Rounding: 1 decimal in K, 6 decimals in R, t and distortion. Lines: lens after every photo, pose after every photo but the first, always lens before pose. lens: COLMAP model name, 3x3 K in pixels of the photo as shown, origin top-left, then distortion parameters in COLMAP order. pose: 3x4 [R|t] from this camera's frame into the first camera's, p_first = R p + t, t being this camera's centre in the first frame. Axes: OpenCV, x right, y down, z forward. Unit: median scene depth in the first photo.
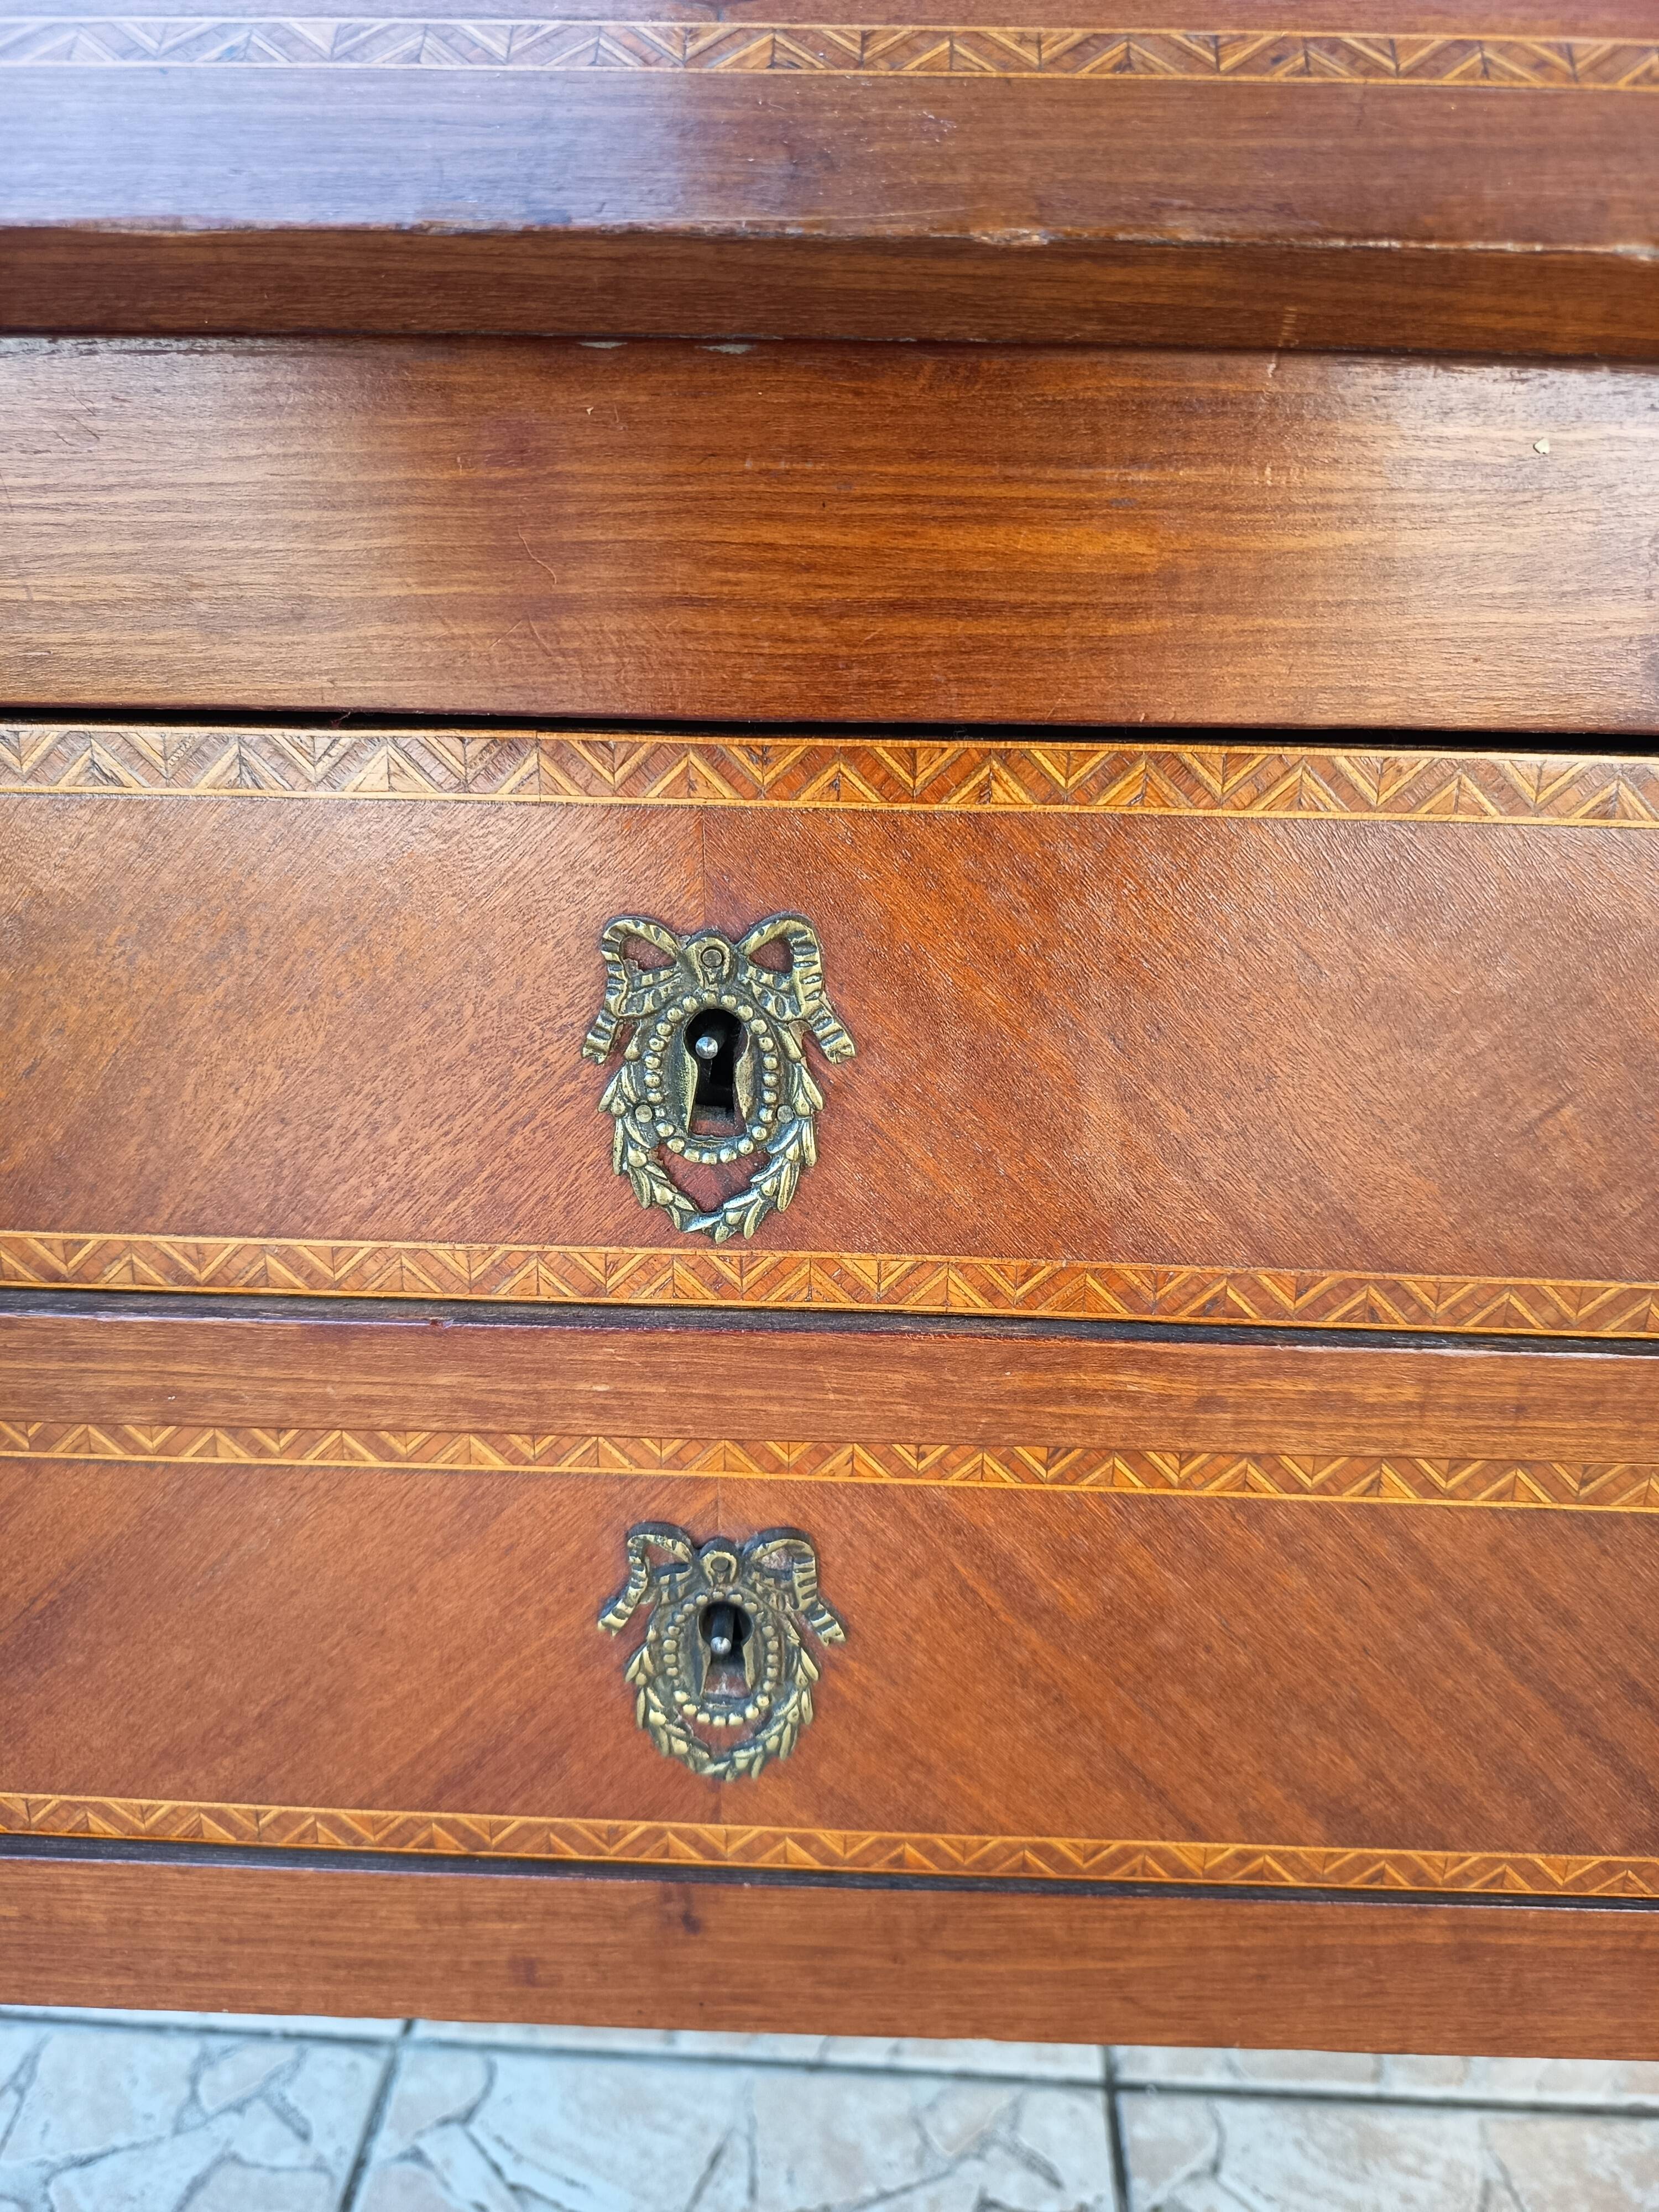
lens RADIAL K [[1603.9, 0, 823.1], [0, 1603.9, 1092.4], [0, 0, 1]] dist [-0.009874, -0.004108]
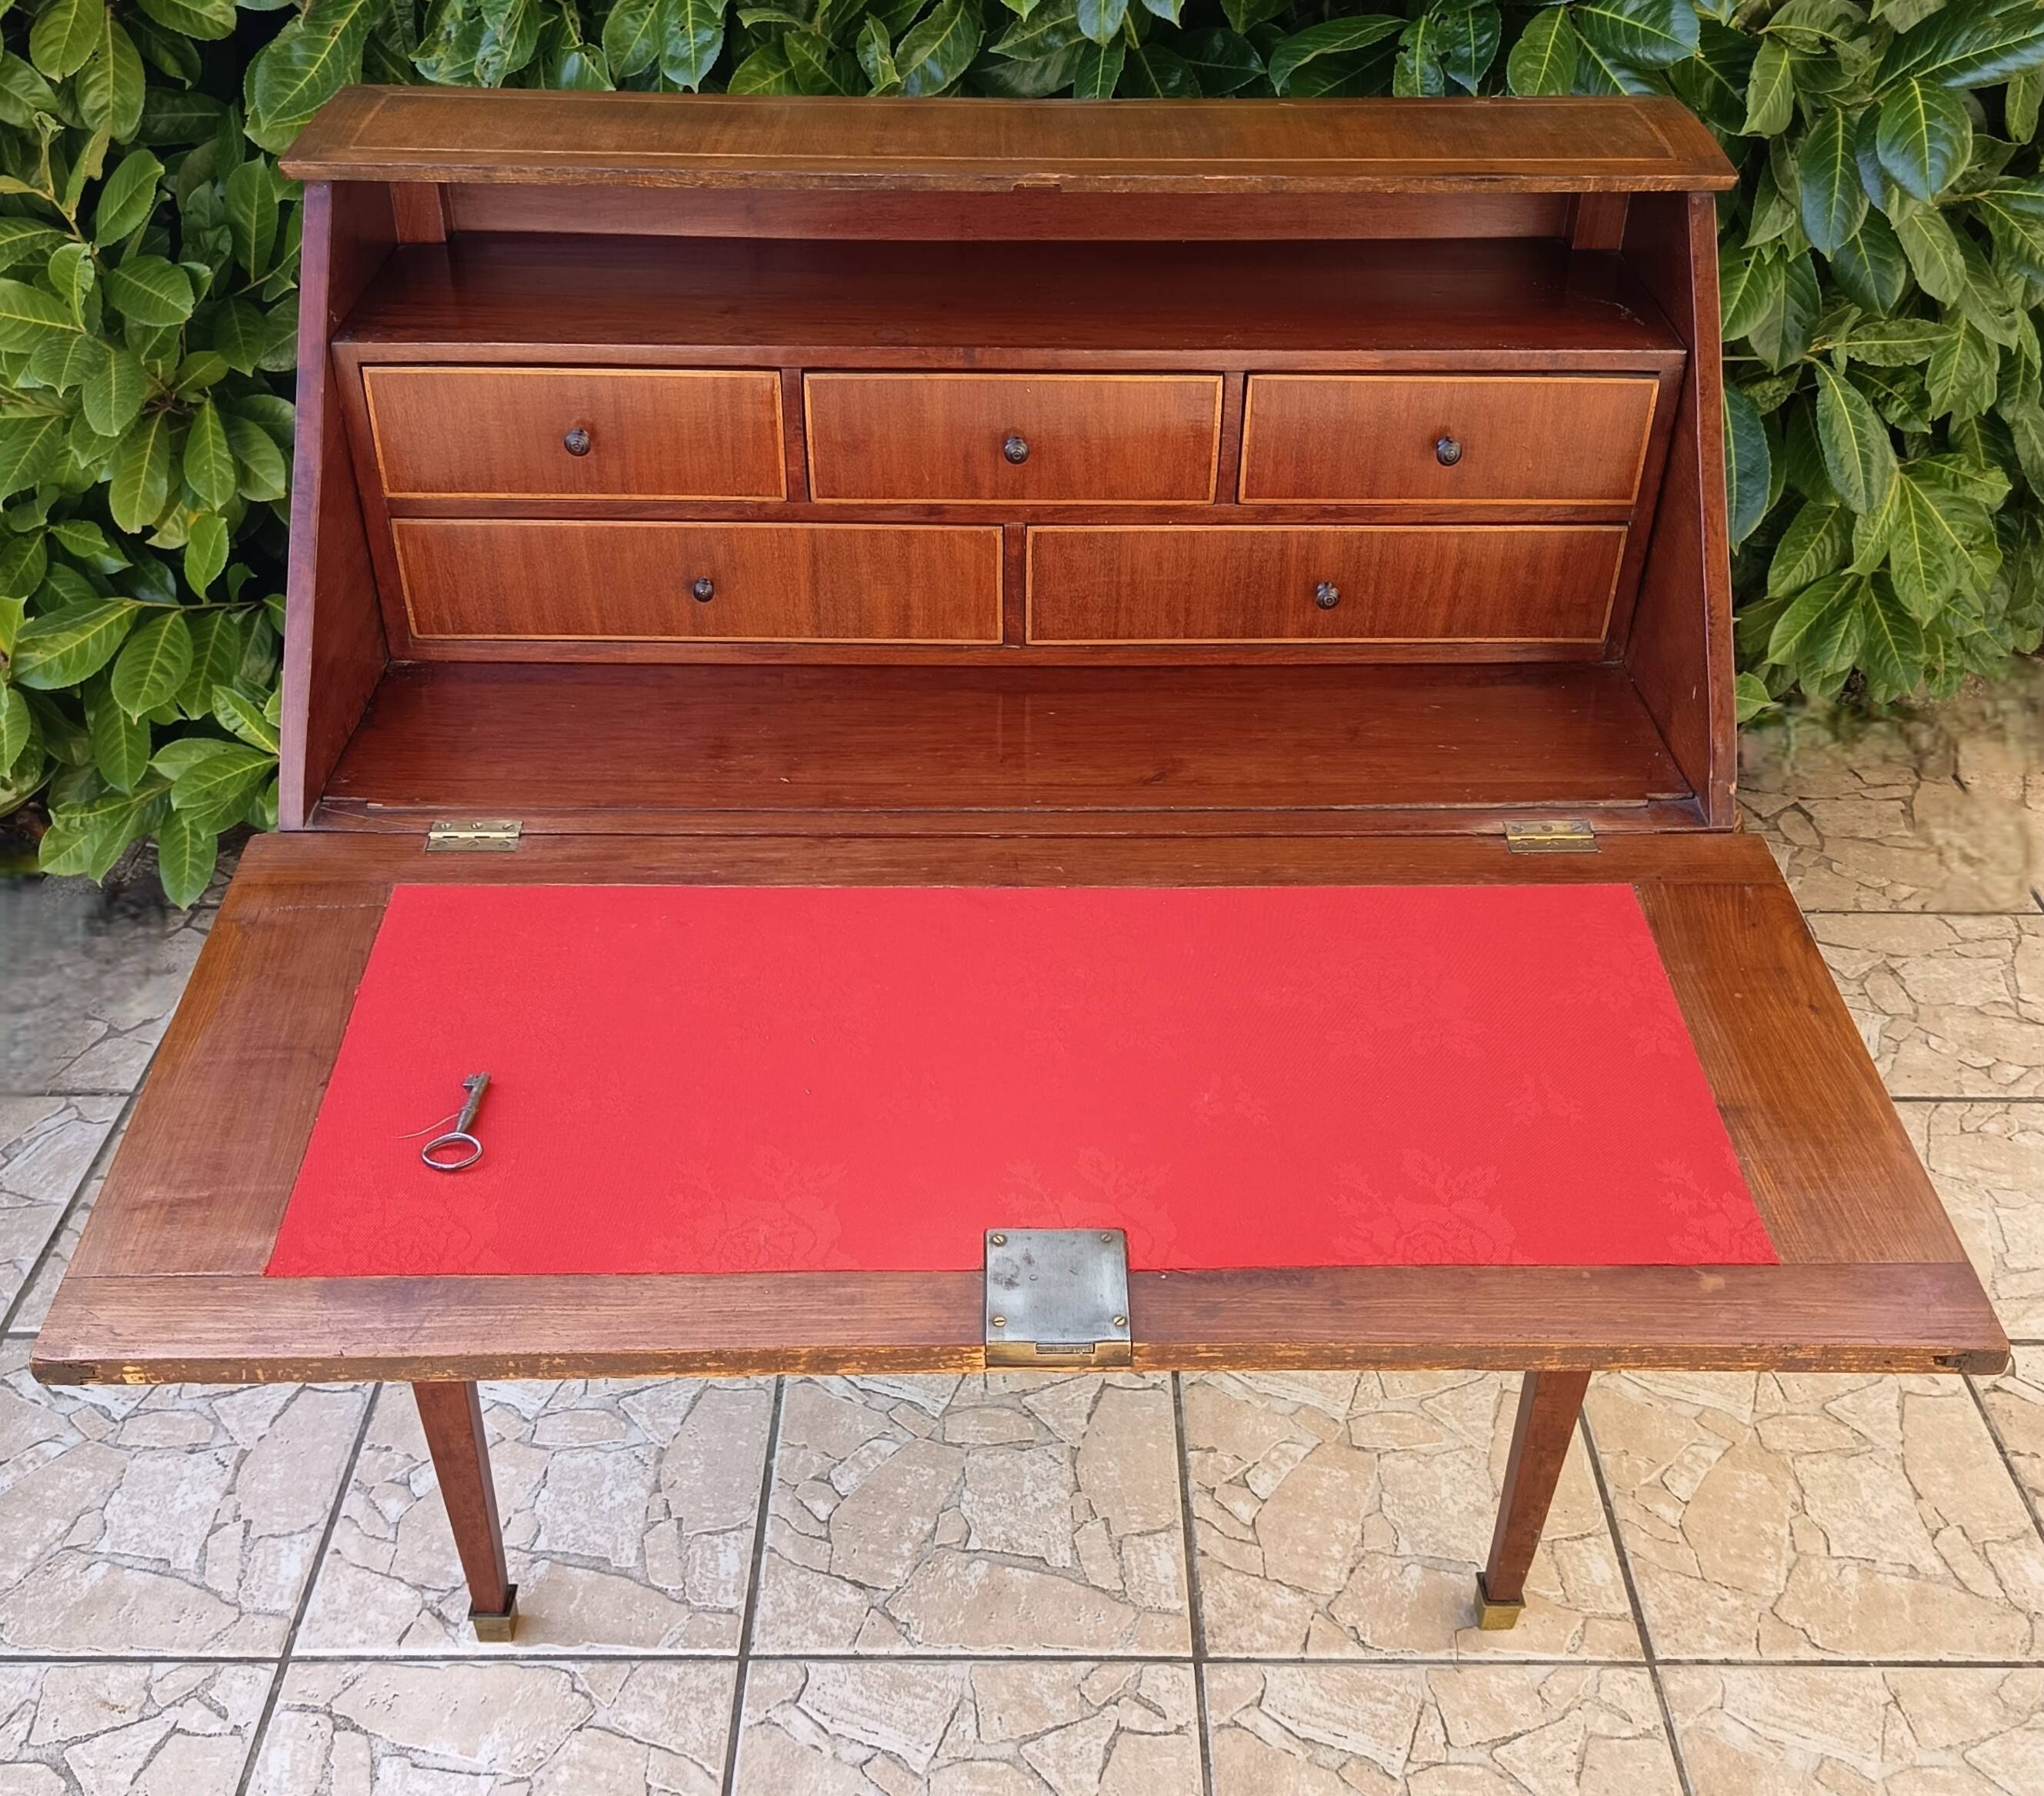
lens RADIAL K [[2205.9, 0, 1040.0], [0, 2205.9, 1020.7], [0, 0, 1]] dist [0.055407, 0.000000]
pose [[0.998217, -0.038329, 0.045757, -0.203993], [0.024756, 0.963400, 0.266923, -1.100191], [-0.054313, -0.265314, 0.962631, -3.560566]]
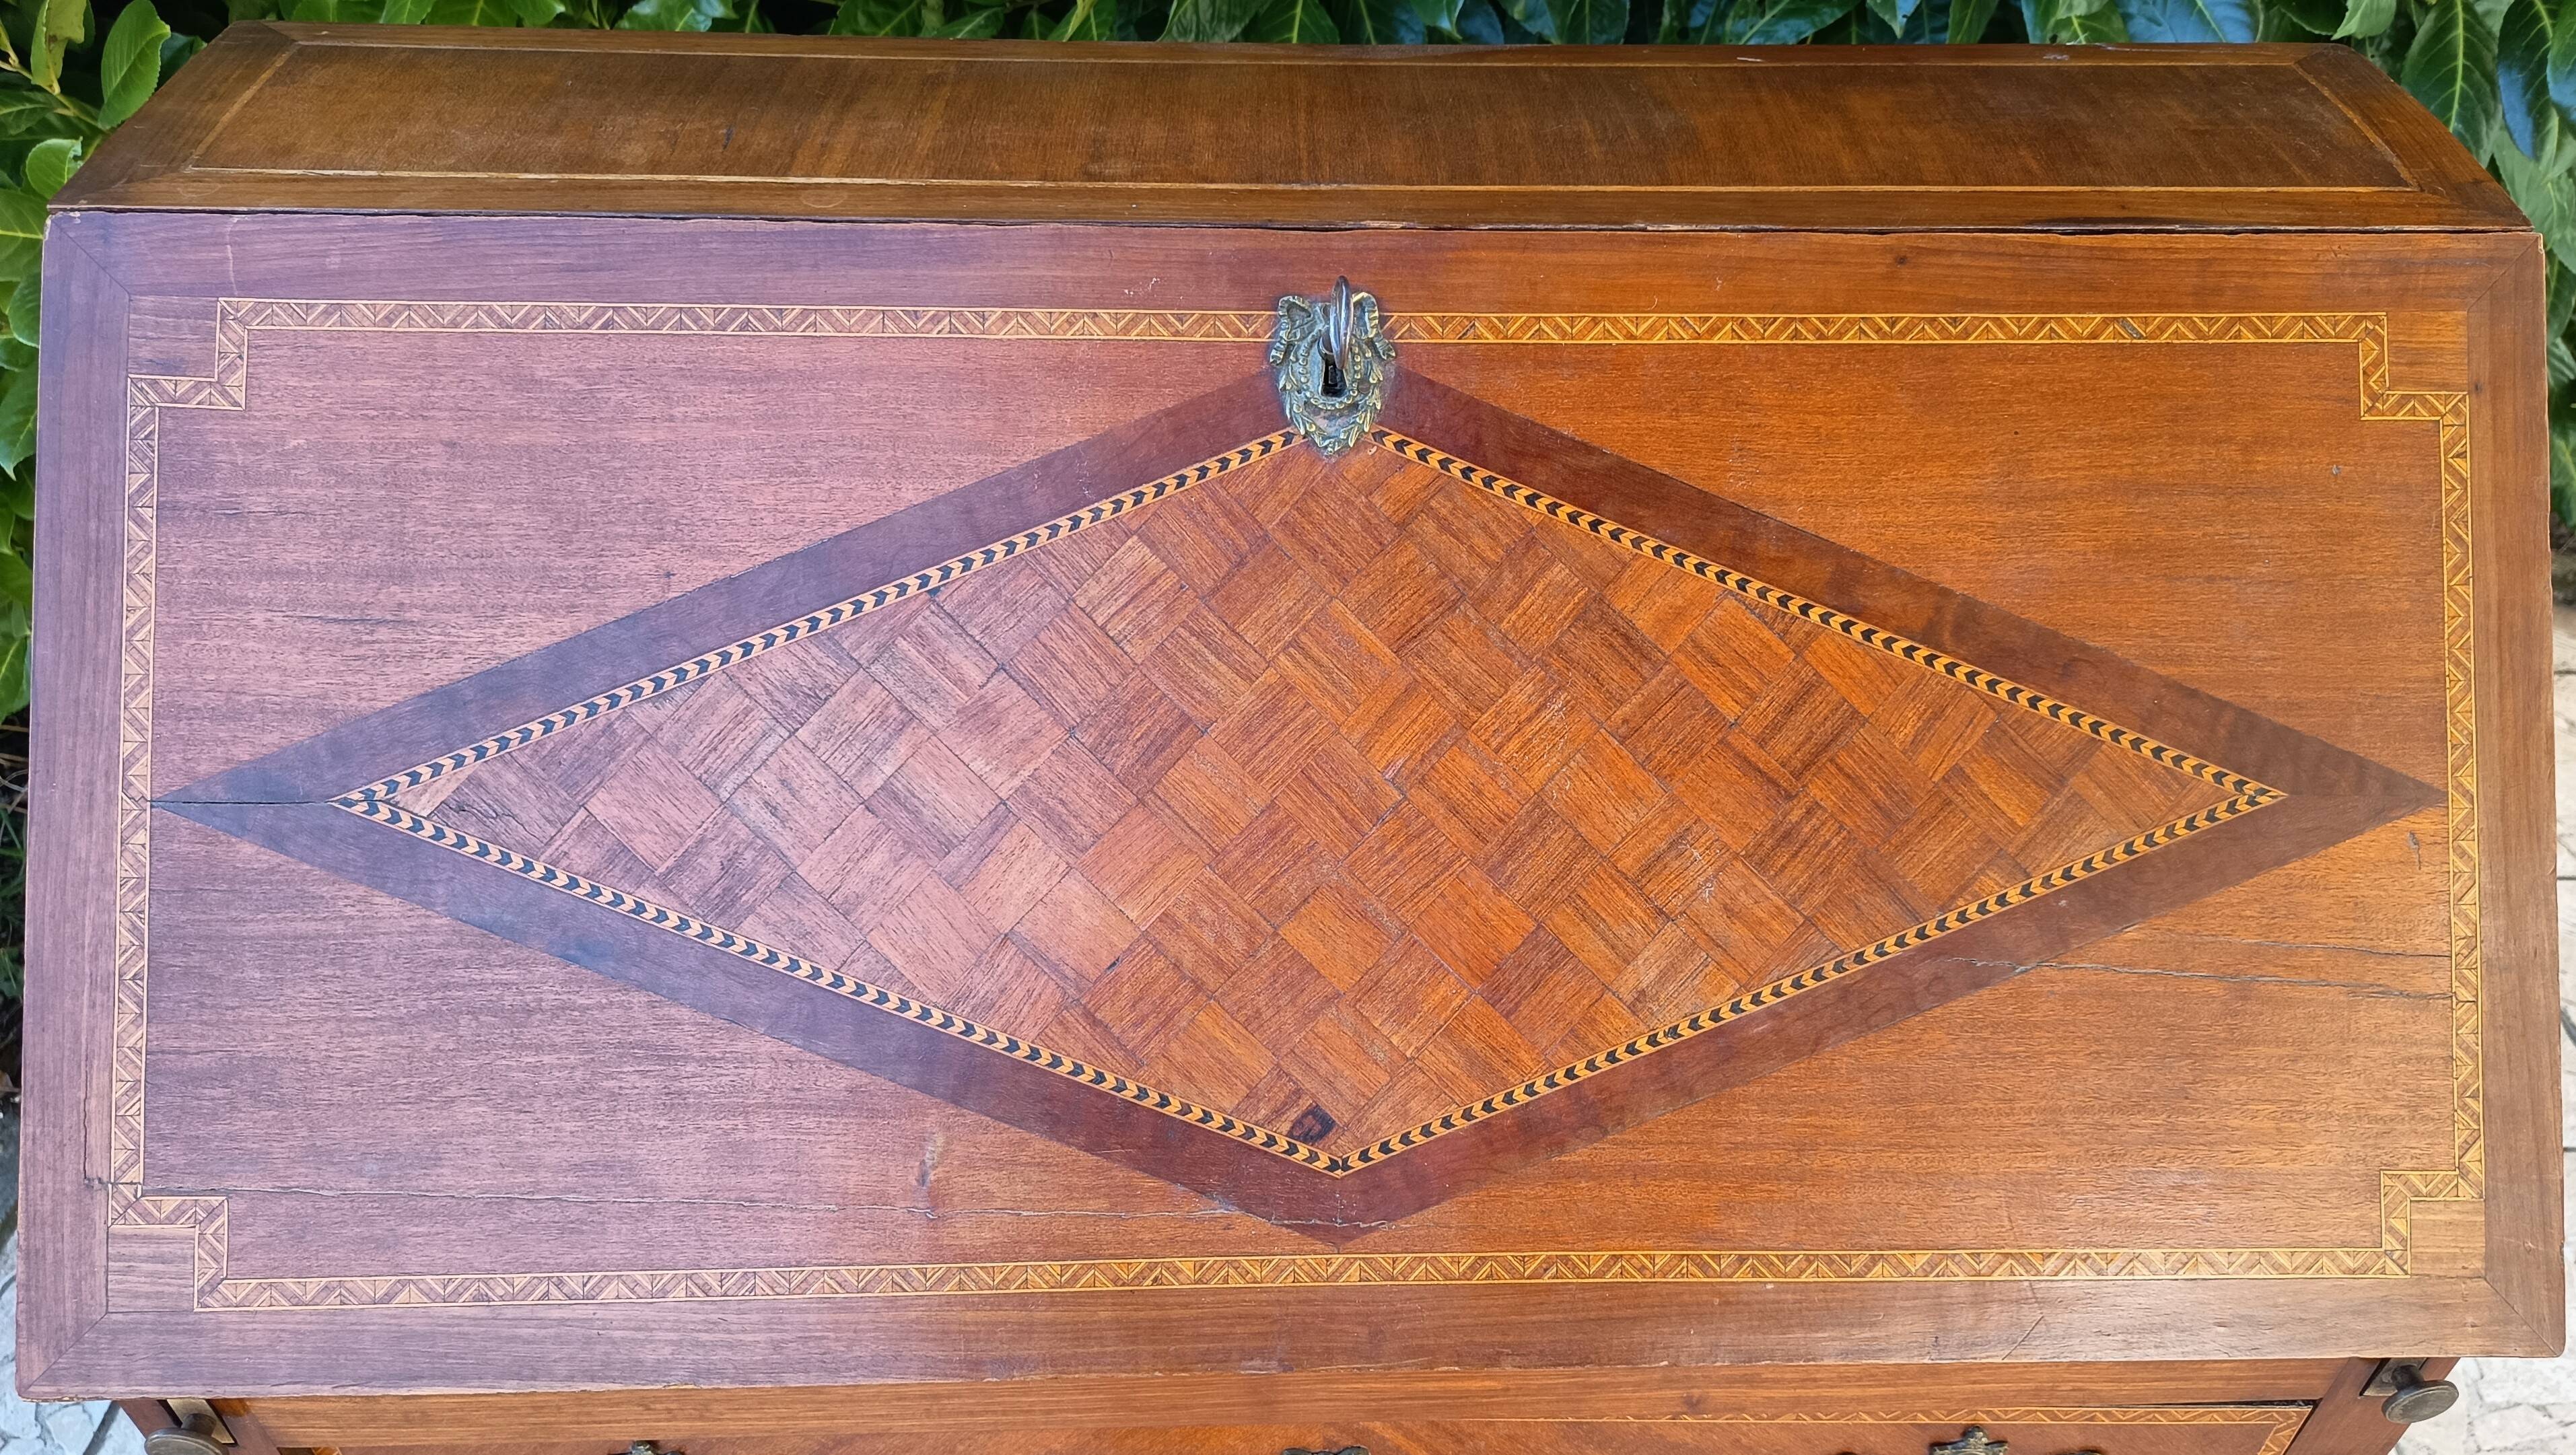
lens RADIAL K [[1943.3, 0, 1343.0], [0, 1943.3, 853.0], [0, 0, 1]] dist [0.025853, -0.054062]
pose [[0.997361, -0.038246, 0.061707, -0.158904], [0.012158, 0.925965, 0.377414, -1.722207], [-0.071573, -0.375668, 0.923986, -1.186042]]
